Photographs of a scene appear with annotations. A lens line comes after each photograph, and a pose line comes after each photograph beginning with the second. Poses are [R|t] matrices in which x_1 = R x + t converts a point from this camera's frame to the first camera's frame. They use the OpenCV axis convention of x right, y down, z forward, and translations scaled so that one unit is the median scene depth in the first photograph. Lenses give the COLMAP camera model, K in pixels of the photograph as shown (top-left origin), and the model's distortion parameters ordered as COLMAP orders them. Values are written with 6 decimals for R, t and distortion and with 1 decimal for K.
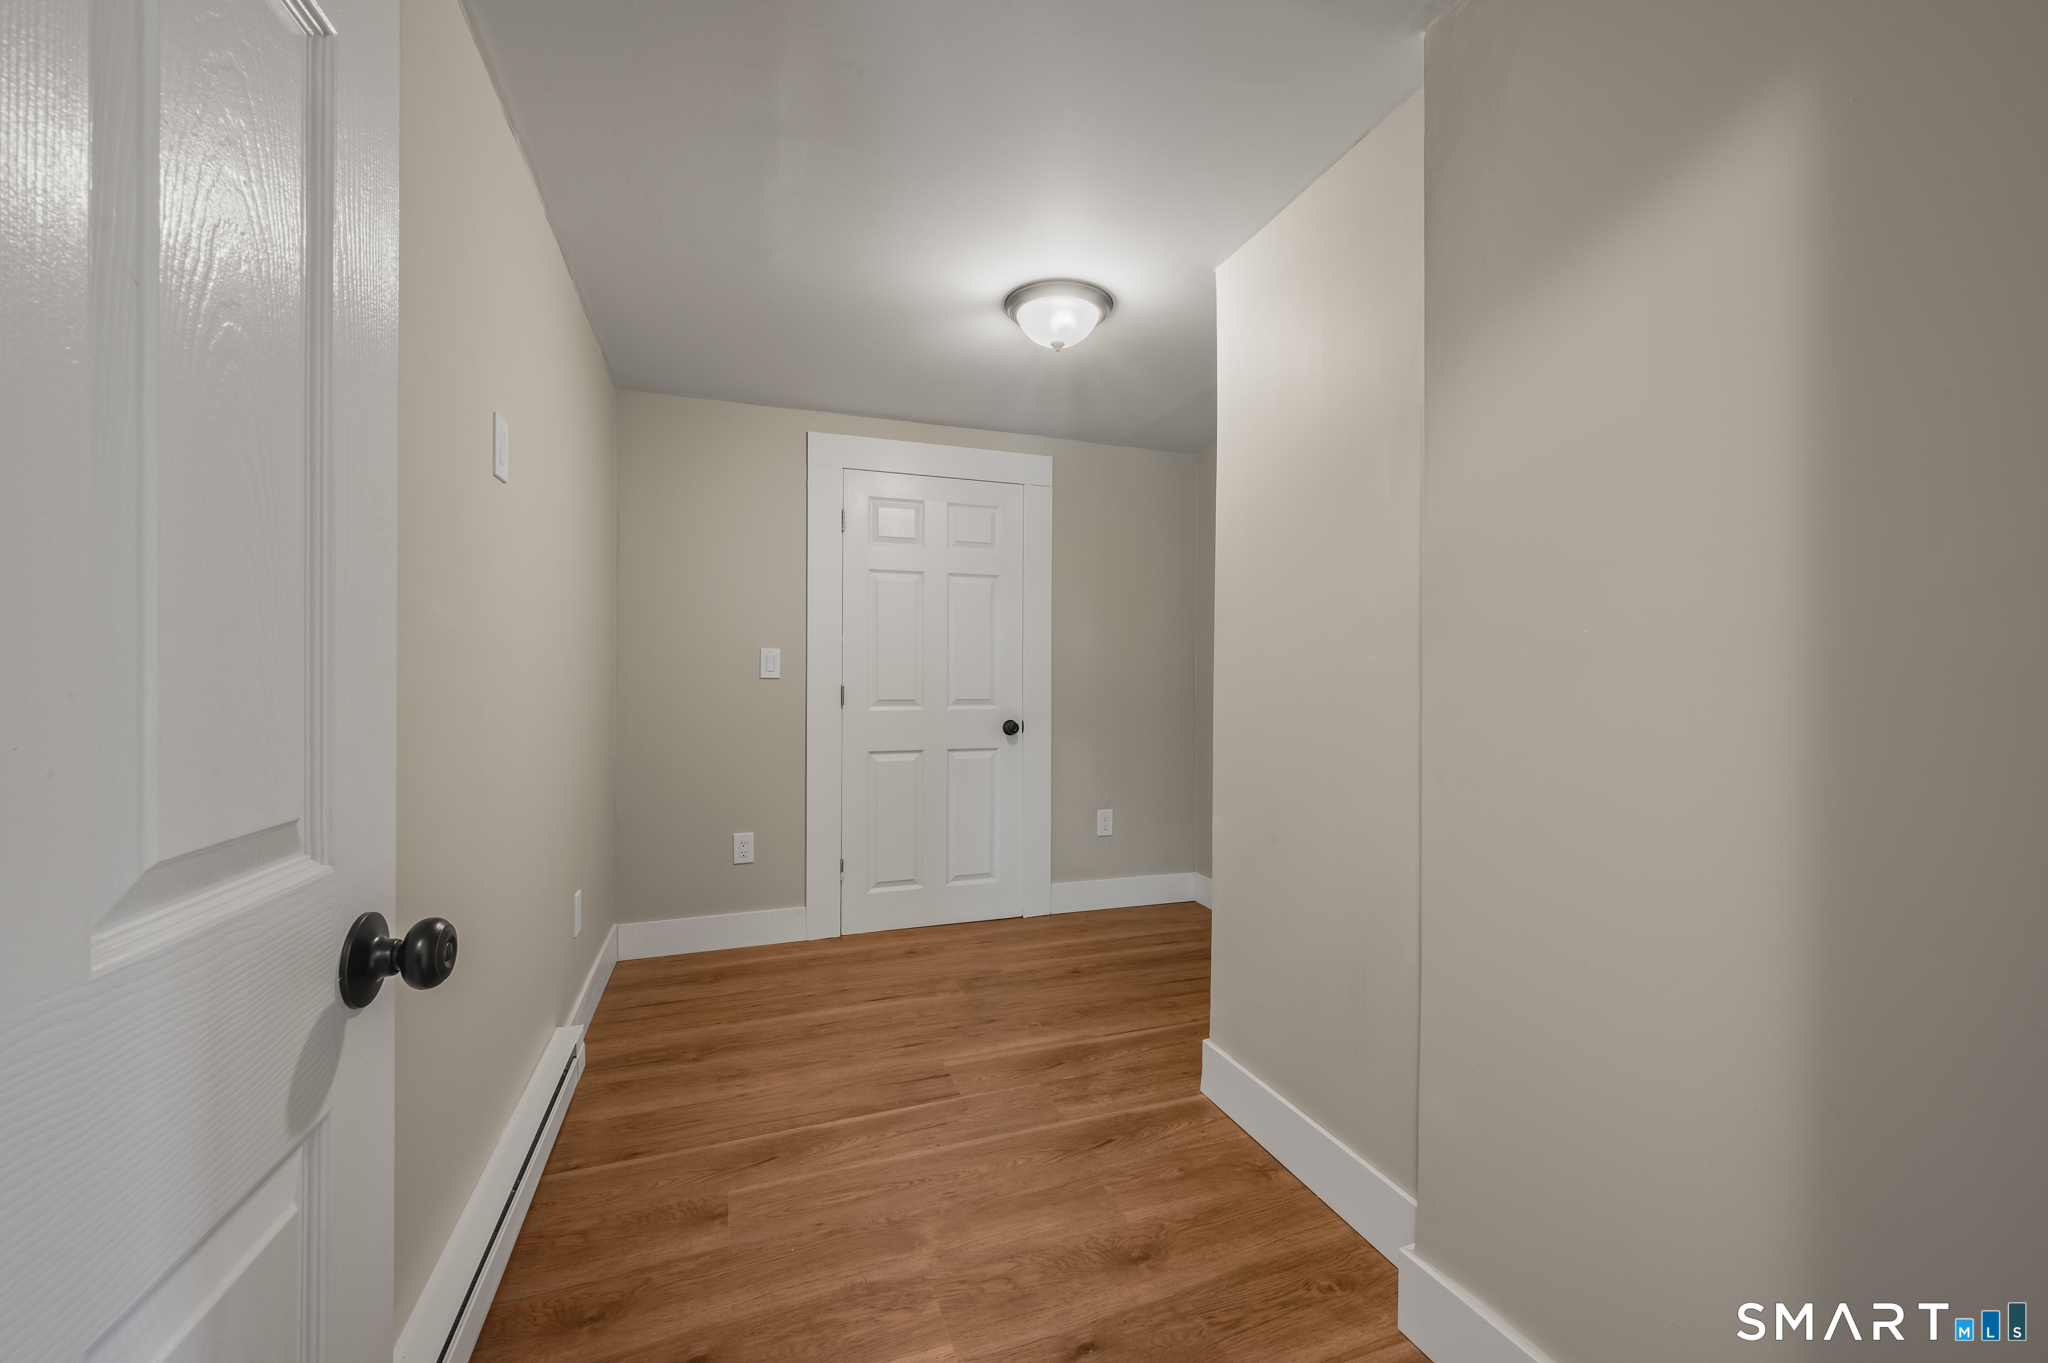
lens RADIAL K [[844.1, 0, 1017.1], [0, 844.1, 674.4], [0, 0, 1]] dist [-0.000729, -0.000157]
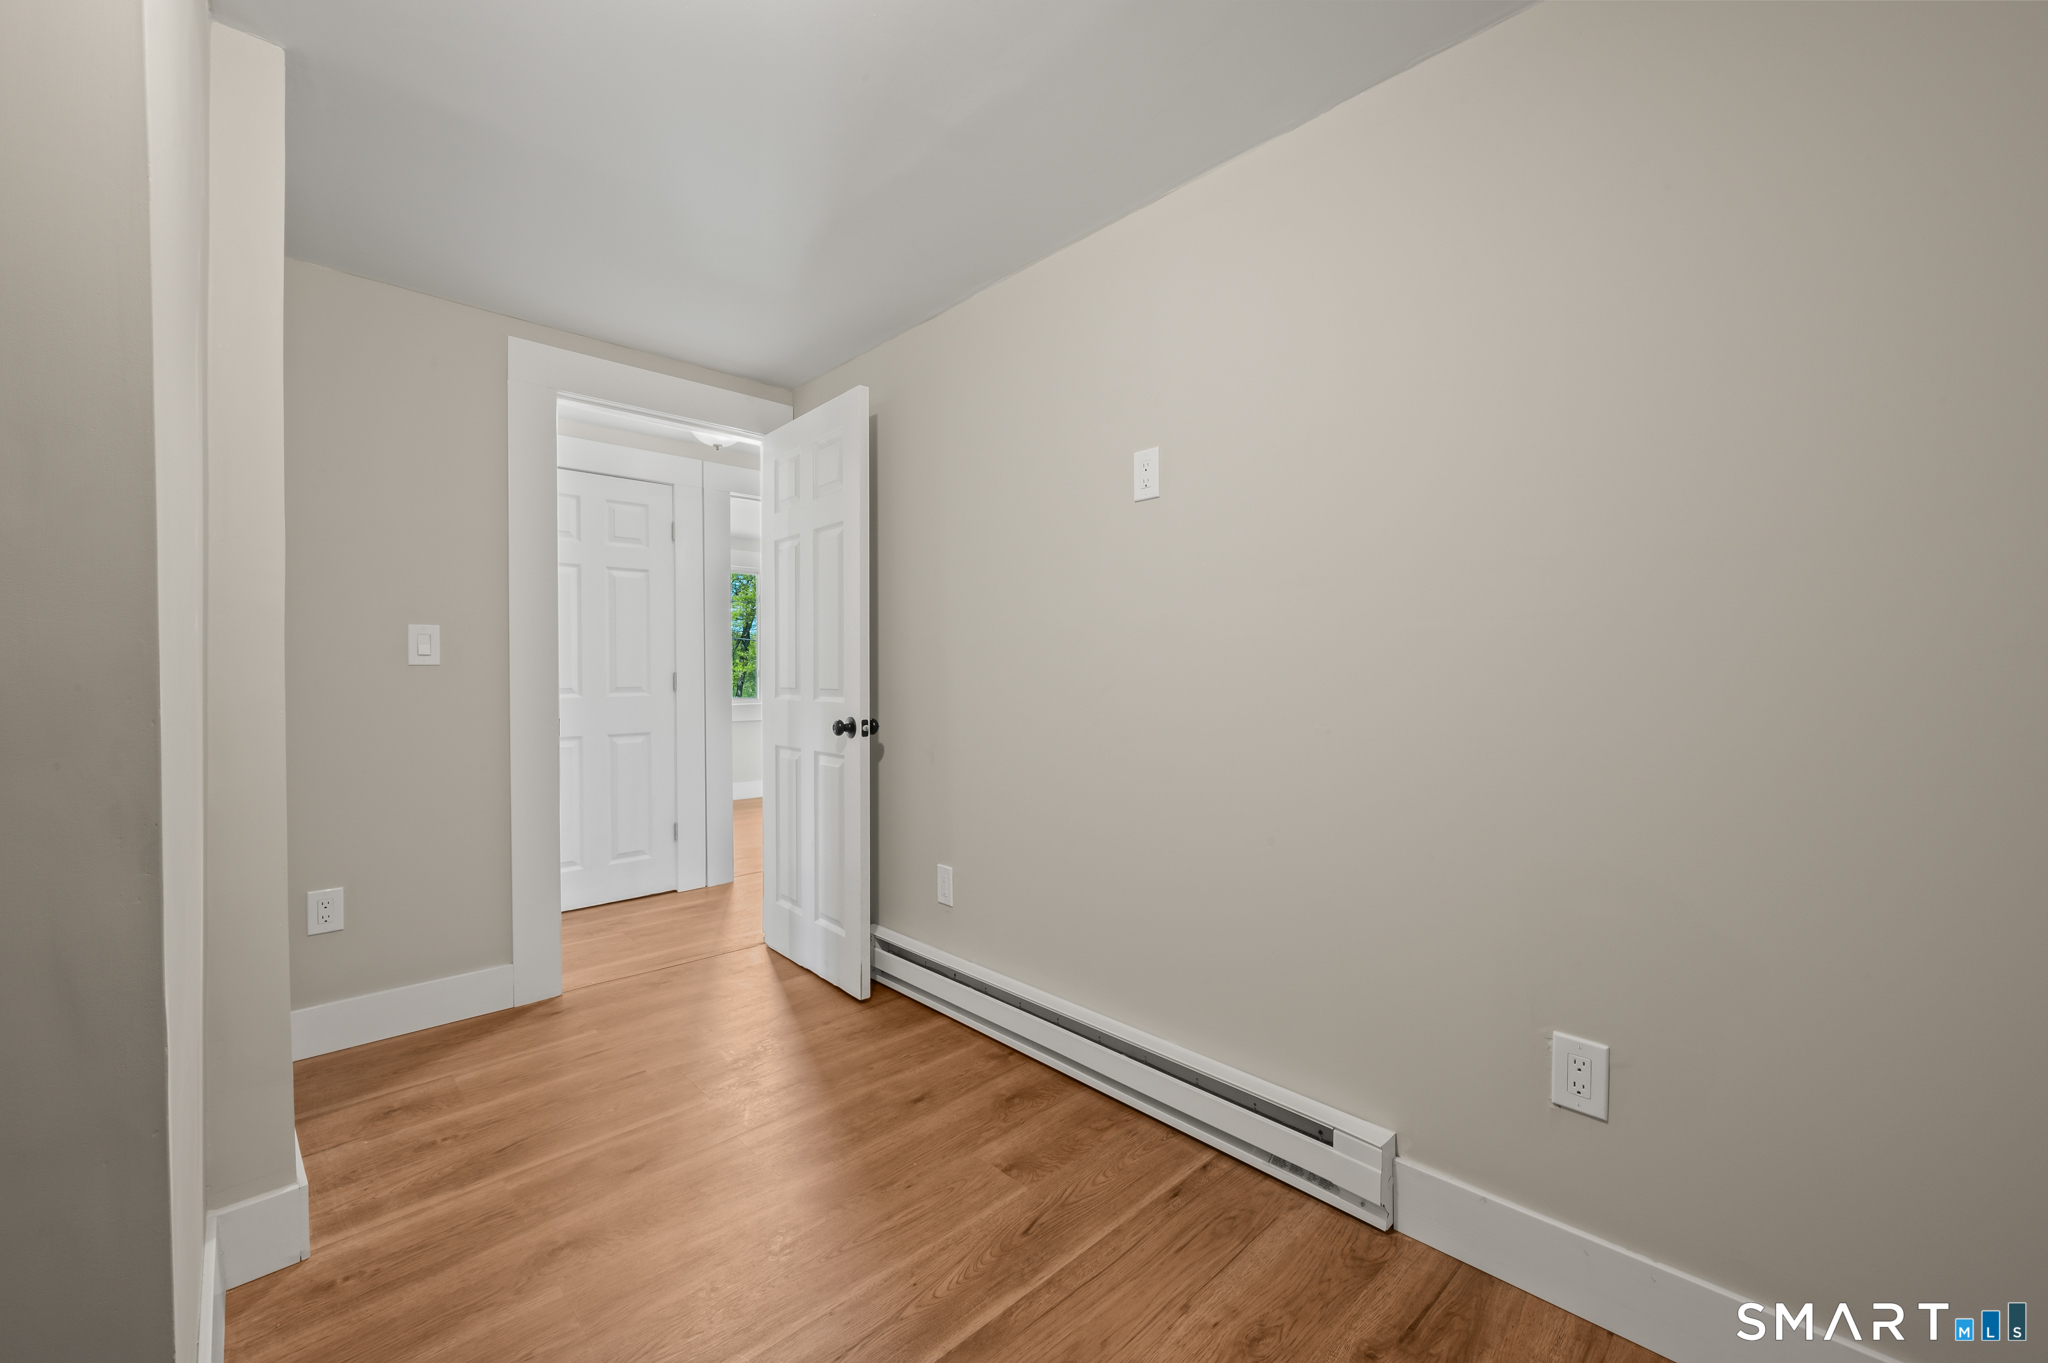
lens RADIAL K [[844.1, 0, 1017.1], [0, 844.1, 674.4], [0, 0, 1]] dist [-0.000729, -0.000157]
pose [[-0.917745, -0.001172, -0.397169, 0.045872], [-0.000902, 0.999999, -0.000868, 0.035346], [0.397170, -0.000438, -0.917745, 1.834099]]
